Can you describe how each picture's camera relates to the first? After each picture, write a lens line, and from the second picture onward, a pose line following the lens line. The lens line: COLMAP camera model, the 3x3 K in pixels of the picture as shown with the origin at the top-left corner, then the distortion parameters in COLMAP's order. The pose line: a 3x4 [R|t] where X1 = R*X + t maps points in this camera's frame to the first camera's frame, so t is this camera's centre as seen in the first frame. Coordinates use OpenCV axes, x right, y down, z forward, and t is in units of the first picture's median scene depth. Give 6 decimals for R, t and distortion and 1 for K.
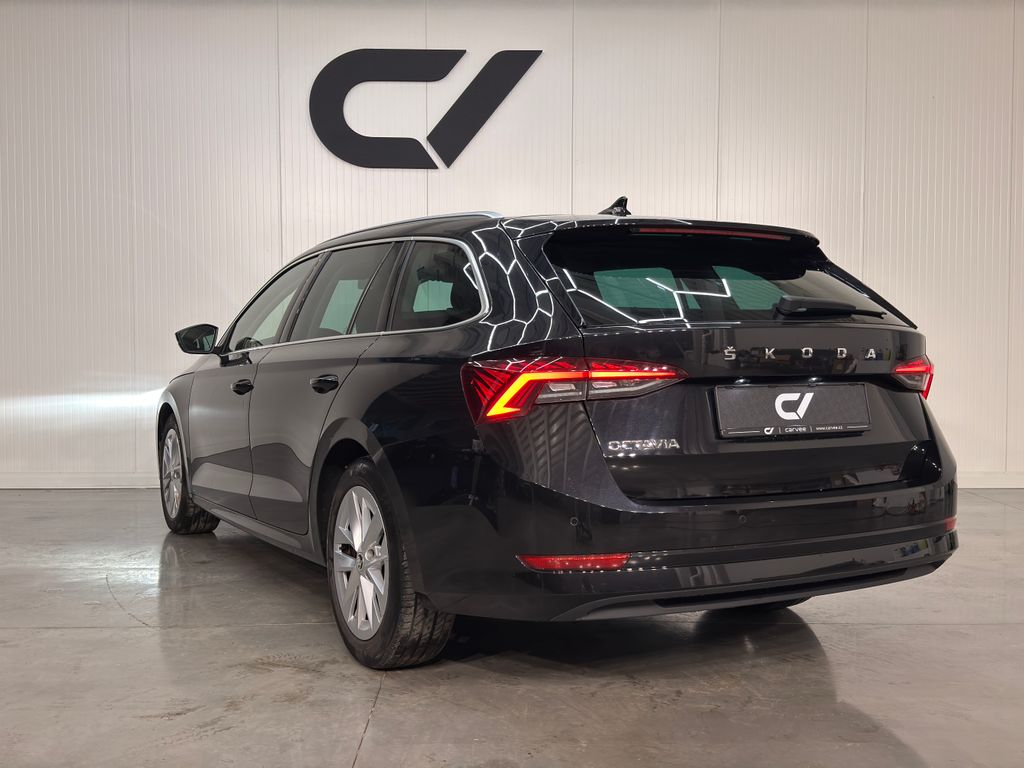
lens RADIAL K [[1083.4, 0, 511.1], [0, 1083.4, 379.3], [0, 0, 1]] dist [0.075331, 0.000000]
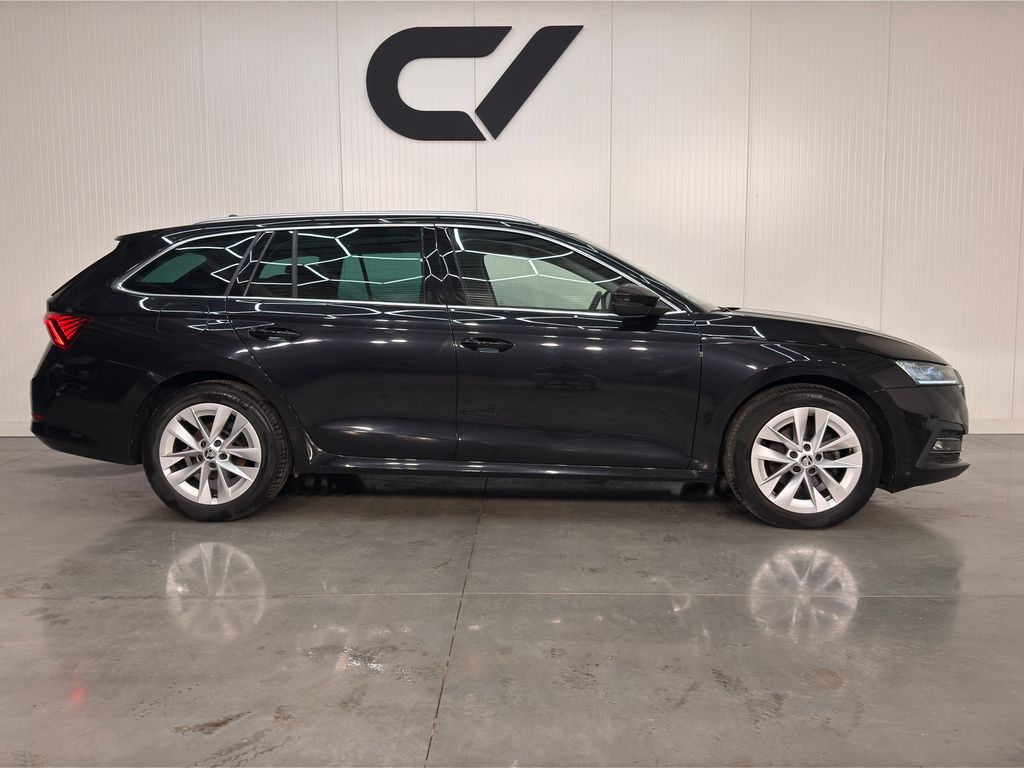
lens RADIAL K [[875.3, 0, 505.8], [0, 875.3, 382.3], [0, 0, 1]] dist [0.040539, -0.026267]
pose [[0.999356, -0.002962, -0.035756, -0.017202], [0.005044, 0.998287, 0.058290, -0.005129], [0.035522, -0.058433, 0.997659, 0.122214]]
